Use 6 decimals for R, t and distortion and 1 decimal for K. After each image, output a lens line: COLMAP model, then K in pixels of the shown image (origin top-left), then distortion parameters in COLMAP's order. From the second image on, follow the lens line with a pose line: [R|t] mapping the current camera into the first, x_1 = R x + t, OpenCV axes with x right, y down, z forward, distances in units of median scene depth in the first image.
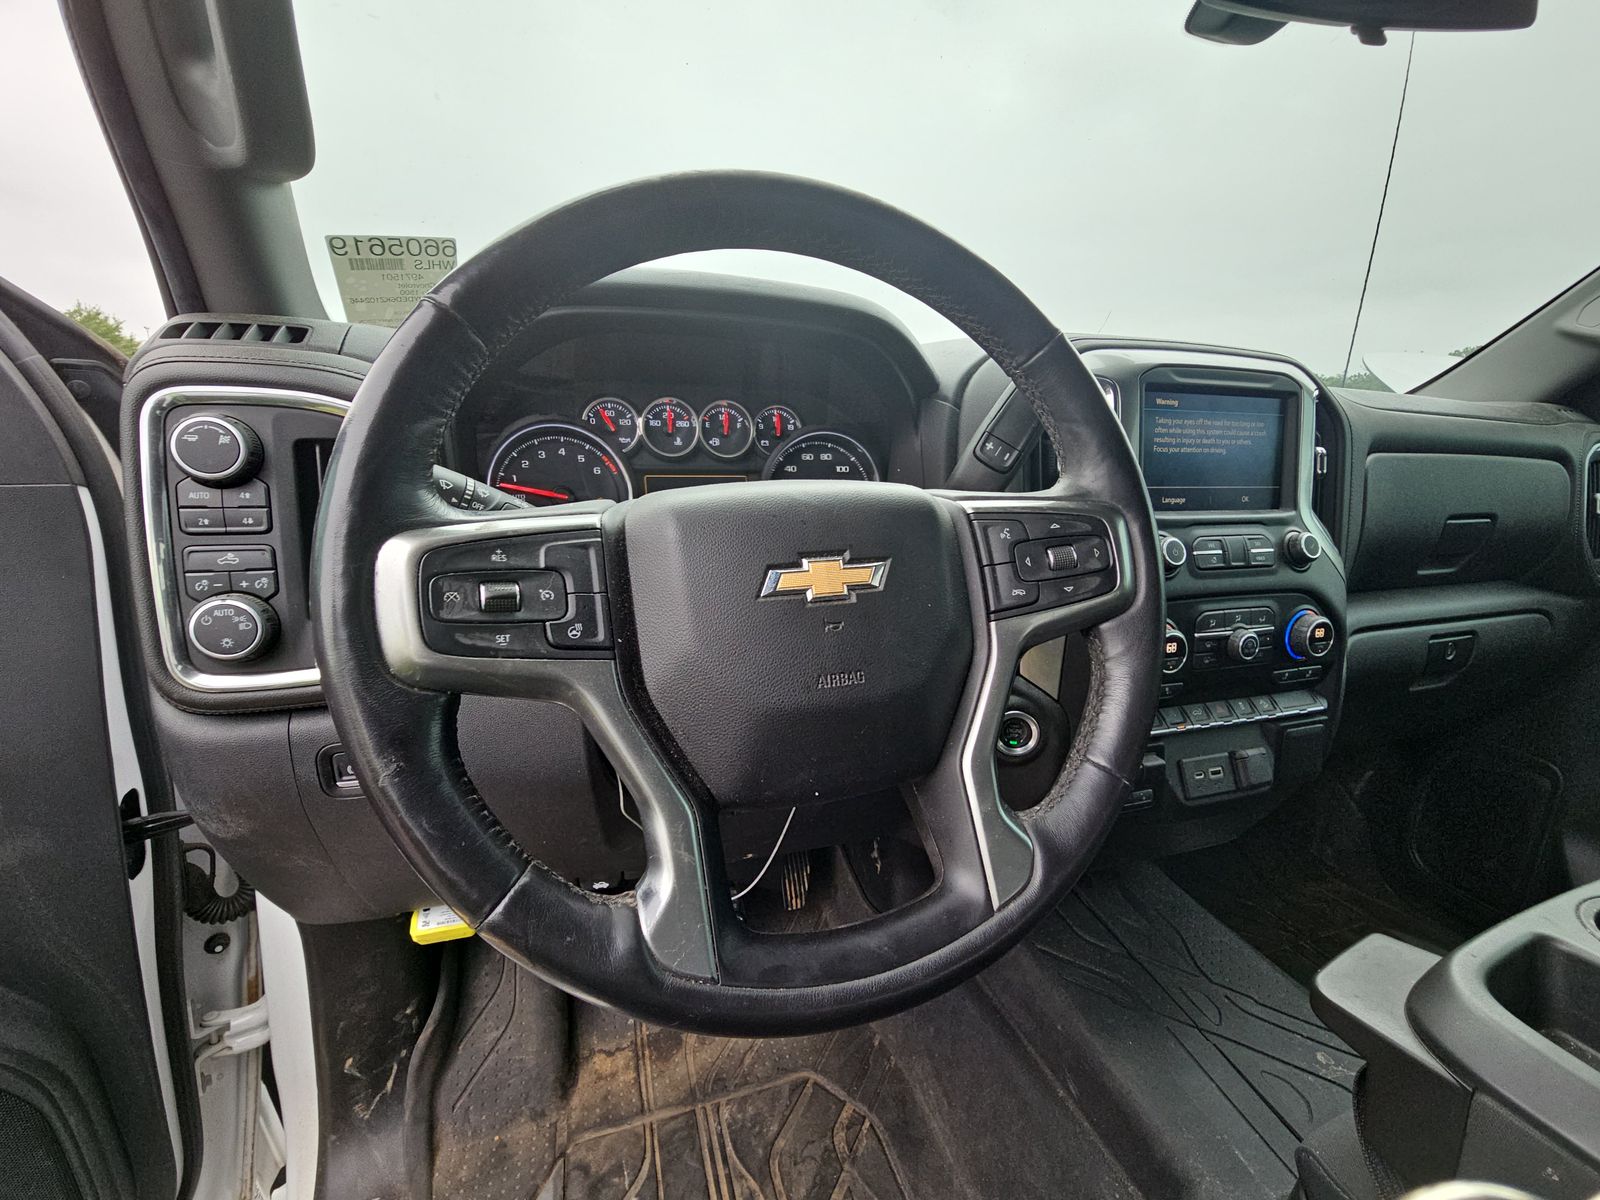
lens RADIAL K [[664.3, 0, 812.4], [0, 664.3, 608.6], [0, 0, 1]] dist [0.008349, -0.007527]
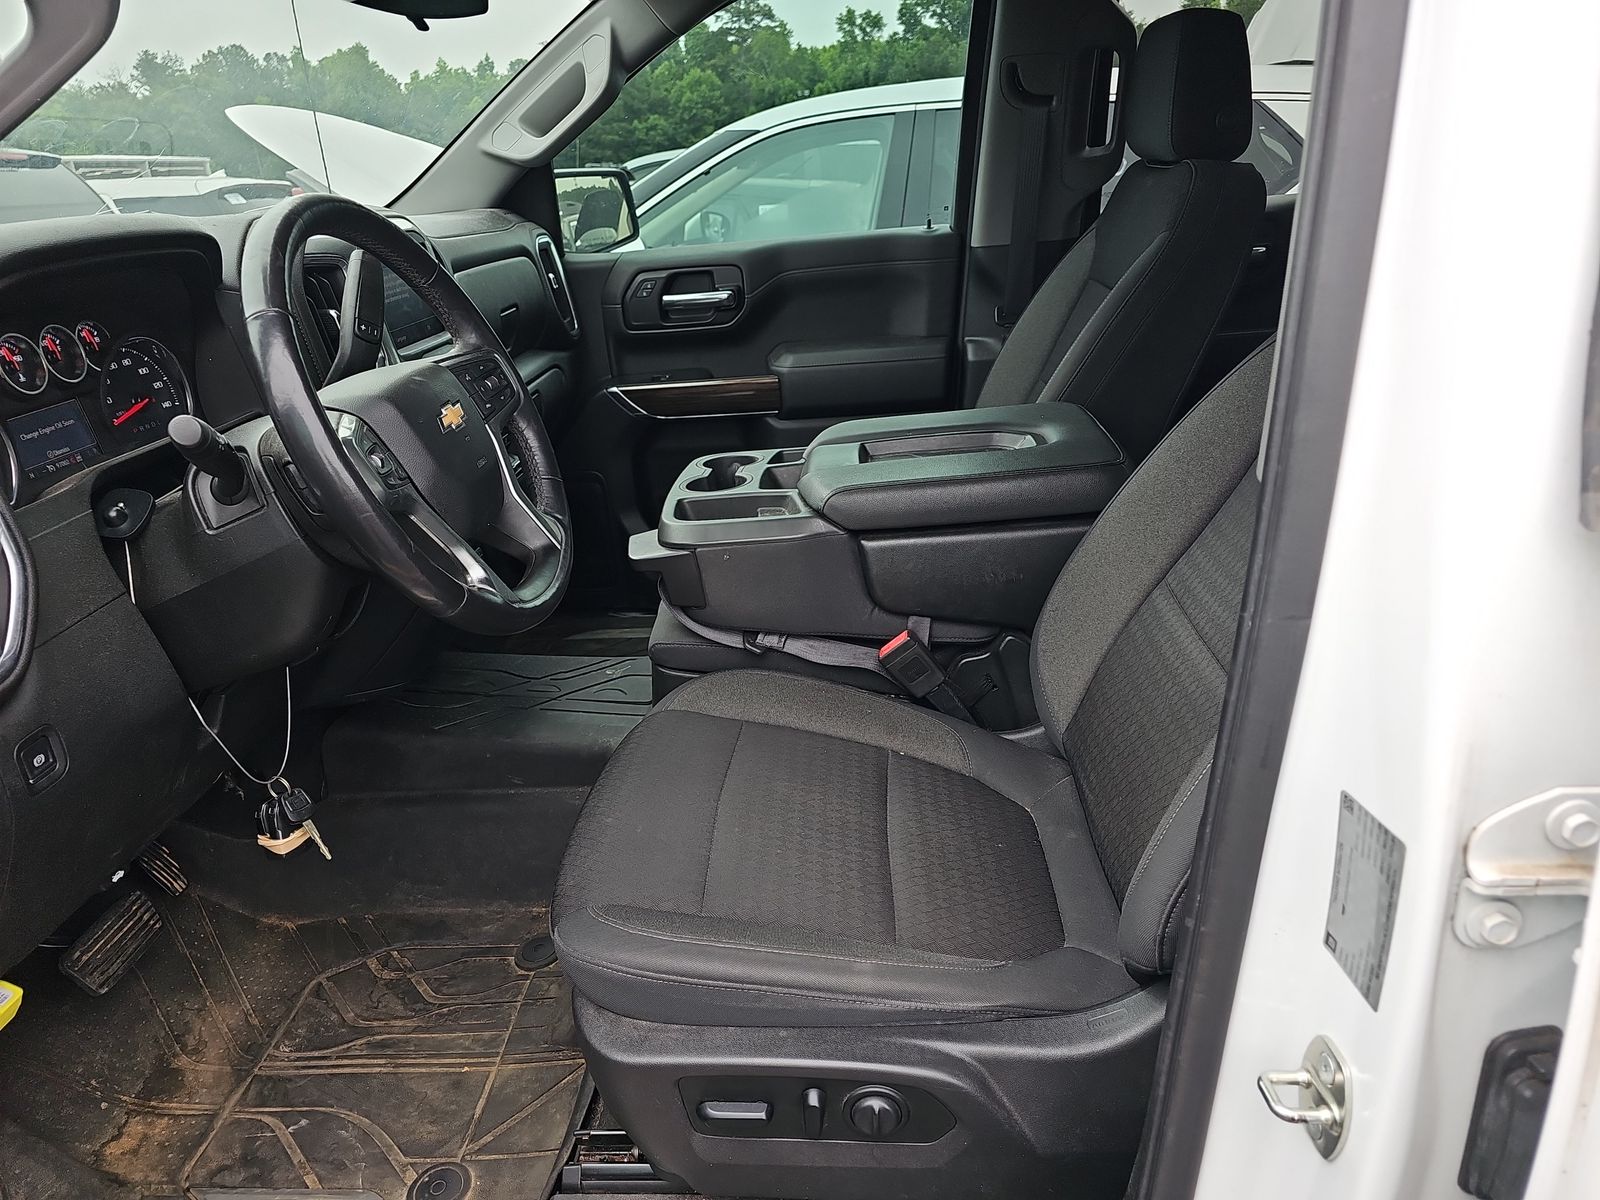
lens RADIAL K [[1036.2, 0, 800.0], [0, 1036.2, 600.0], [0, 0, 1]] dist [0.039685, -0.042390]
pose [[0.371125, -0.400424, 0.837811, -1.133621], [0.300660, 0.905461, 0.299574, -0.078878], [-0.878561, 0.140716, 0.456431, -0.574935]]
